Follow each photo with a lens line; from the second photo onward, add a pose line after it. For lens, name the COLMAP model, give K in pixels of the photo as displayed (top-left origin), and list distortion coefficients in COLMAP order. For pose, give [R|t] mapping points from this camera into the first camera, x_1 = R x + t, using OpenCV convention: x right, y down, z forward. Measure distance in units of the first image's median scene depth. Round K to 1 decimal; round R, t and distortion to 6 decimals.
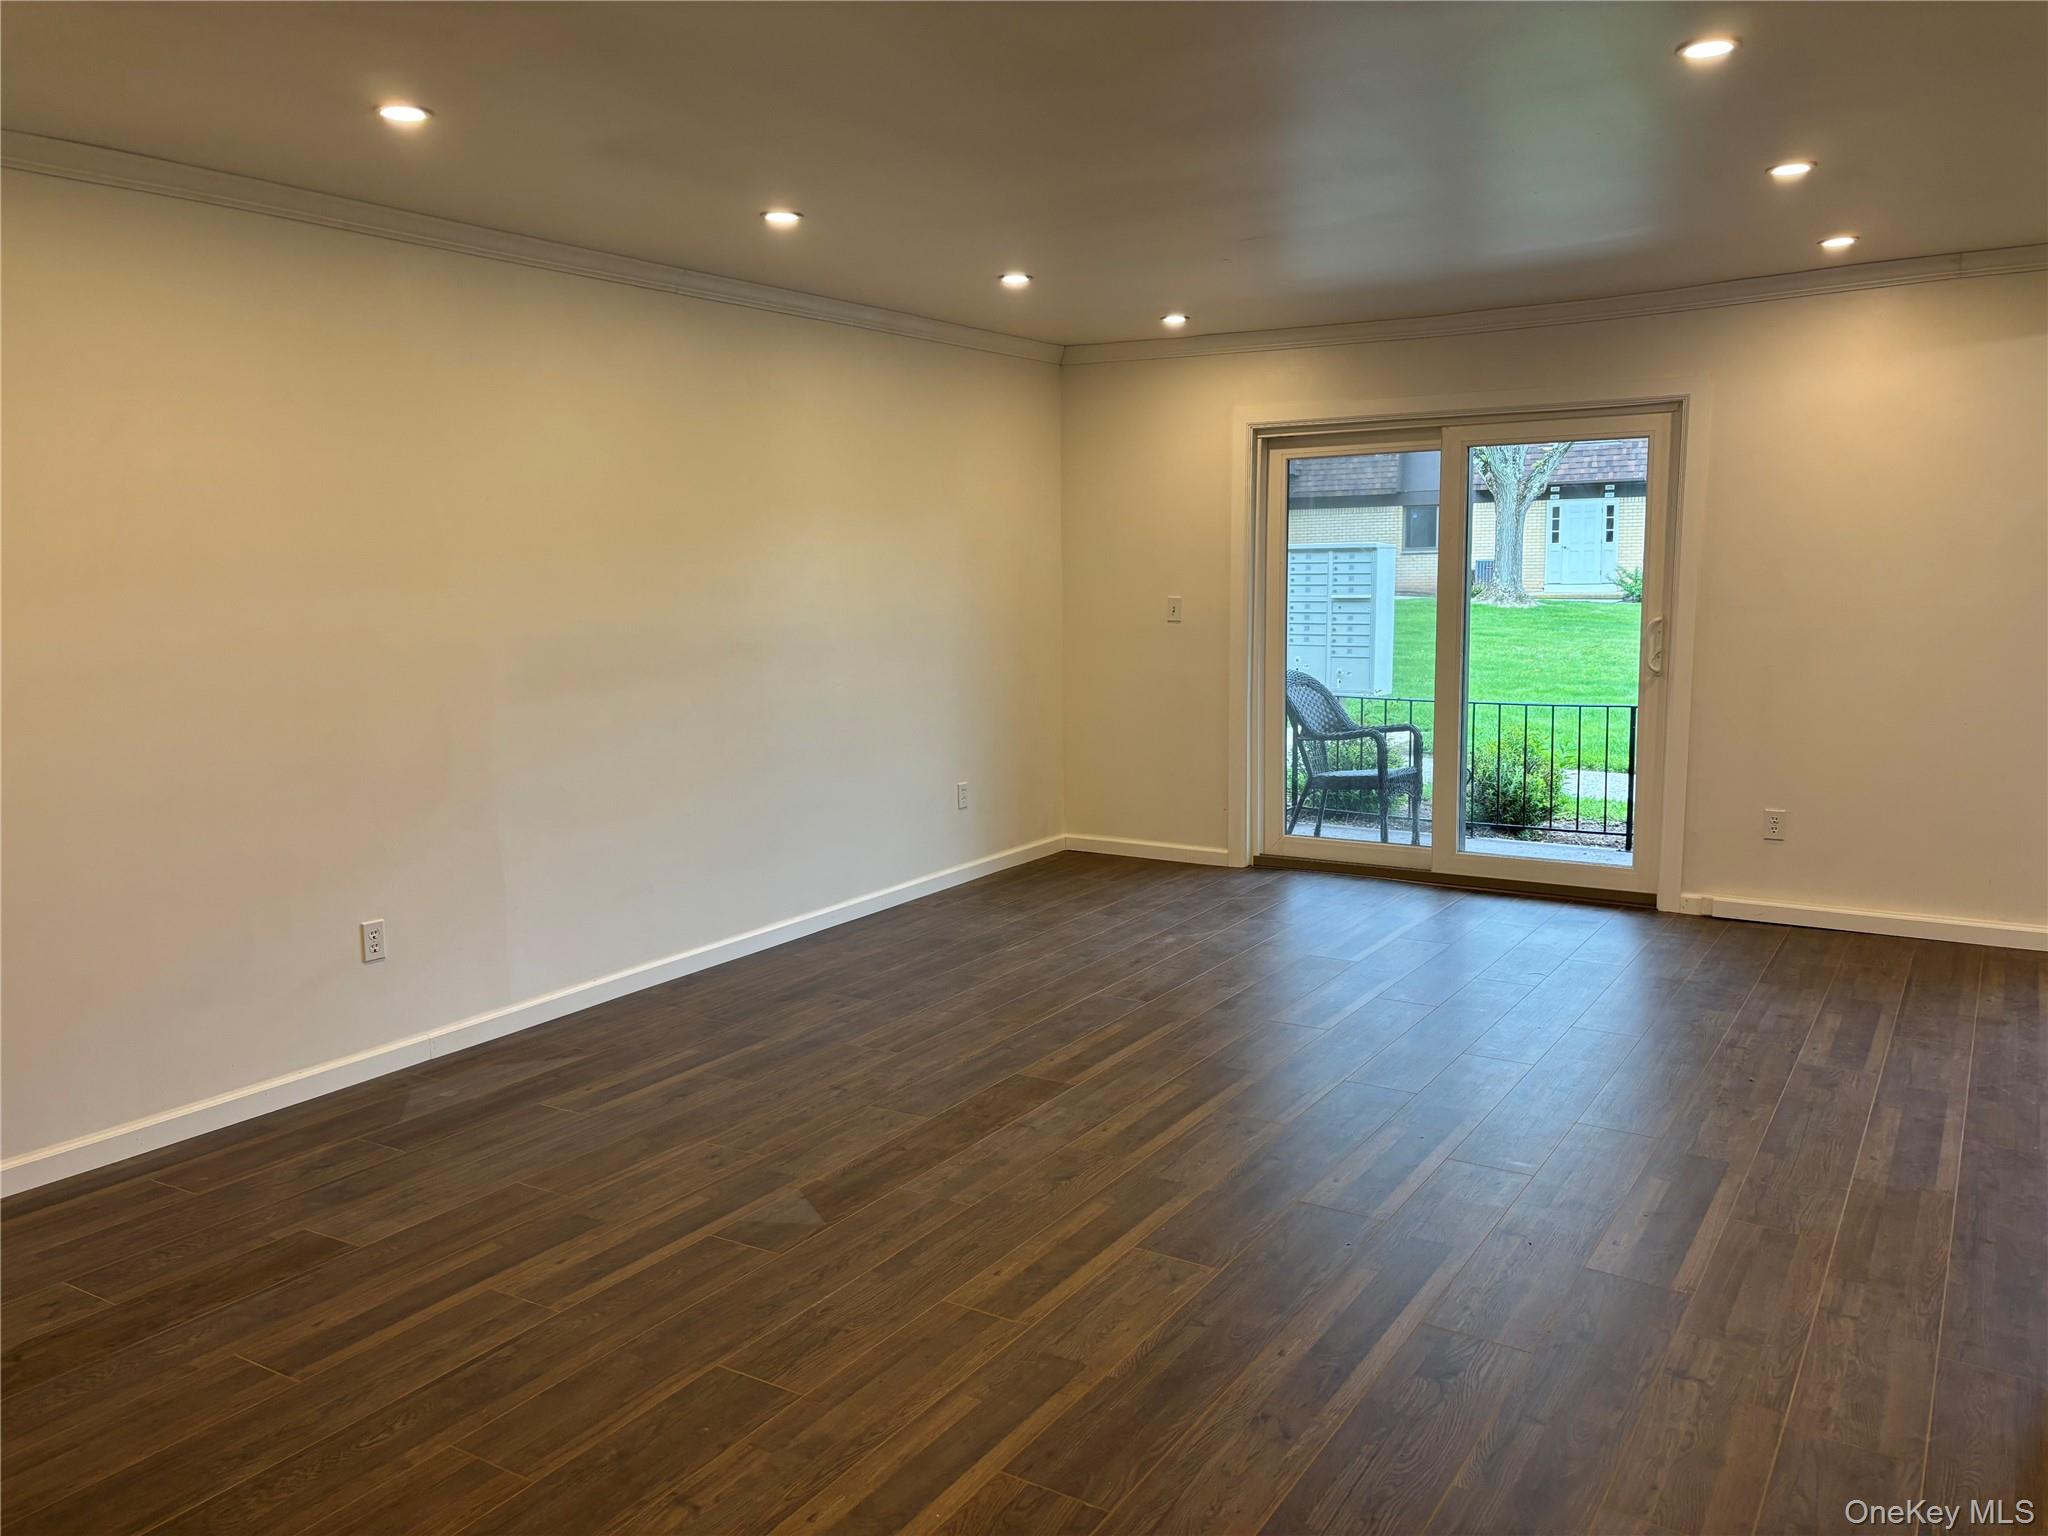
lens RADIAL K [[1548.7, 0, 1020.8], [0, 1548.7, 771.5], [0, 0, 1]] dist [0.040999, -0.041917]
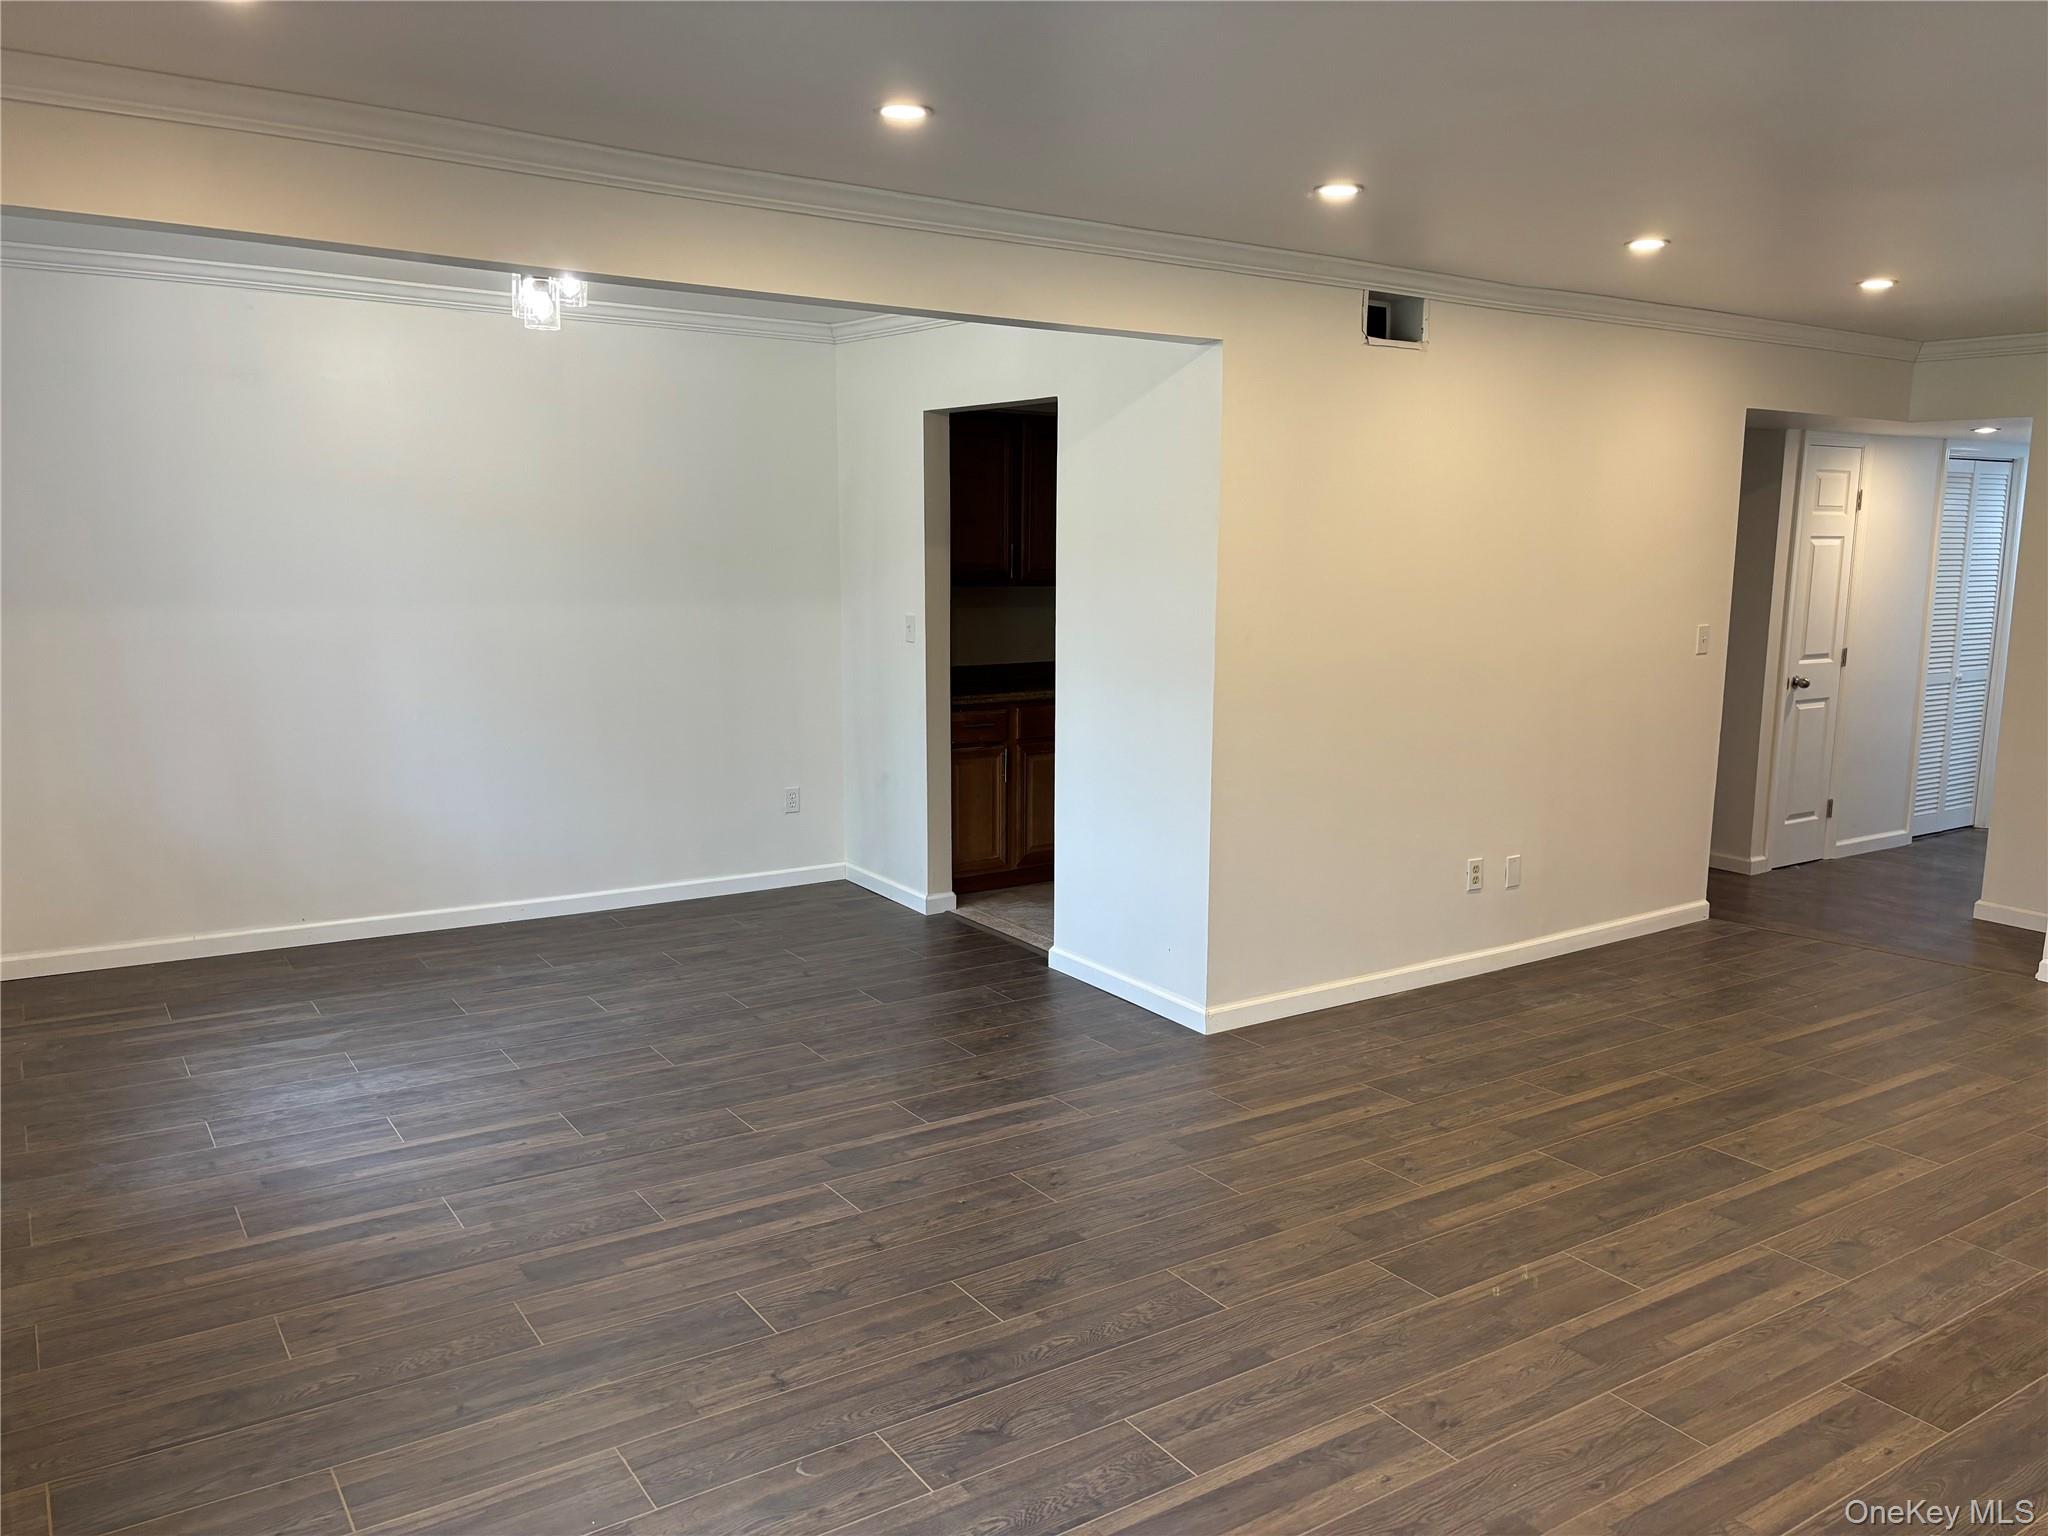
lens RADIAL K [[1548.7, 0, 1034.6], [0, 1548.7, 764.8], [0, 0, 1]] dist [0.040999, -0.041917]
pose [[-0.915952, -0.052541, 0.397833, 0.113879], [0.061009, 0.961634, 0.267467, -0.298404], [-0.396622, 0.269259, -0.877605, 1.884975]]
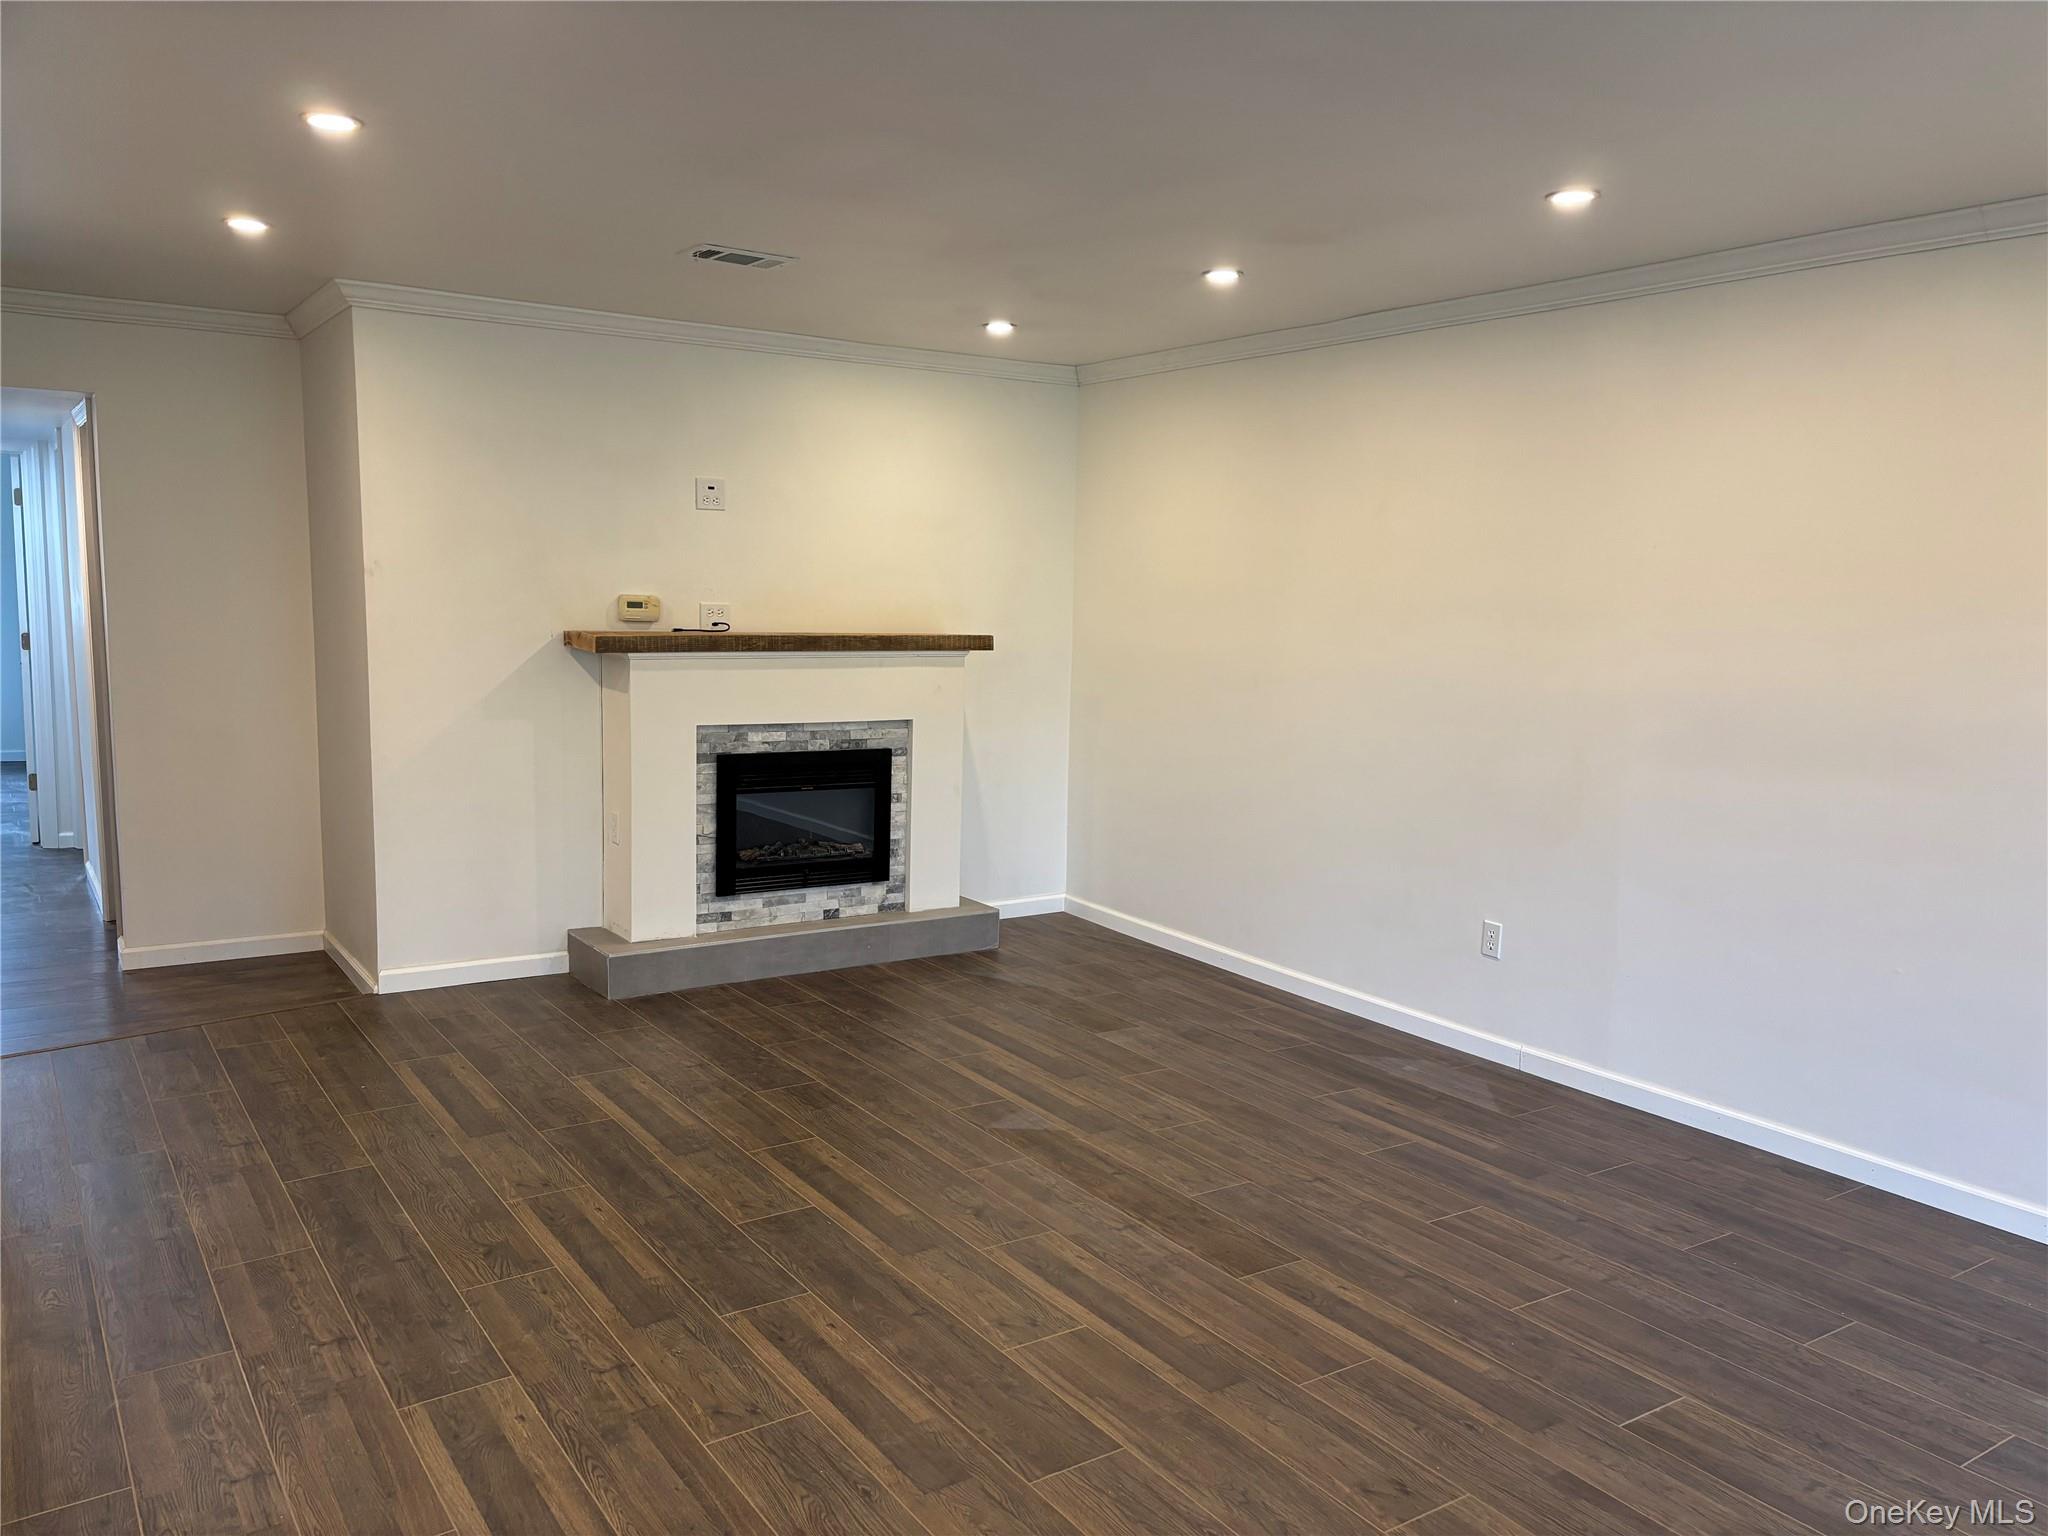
lens RADIAL K [[1548.7, 0, 1033.4], [0, 1548.7, 773.5], [0, 0, 1]] dist [0.040999, -0.041917]
pose [[-0.391041, 0.121887, -0.912267, 0.867043], [-0.147353, 0.970115, 0.192779, -0.208973], [0.908501, 0.209809, -0.361394, 1.283391]]
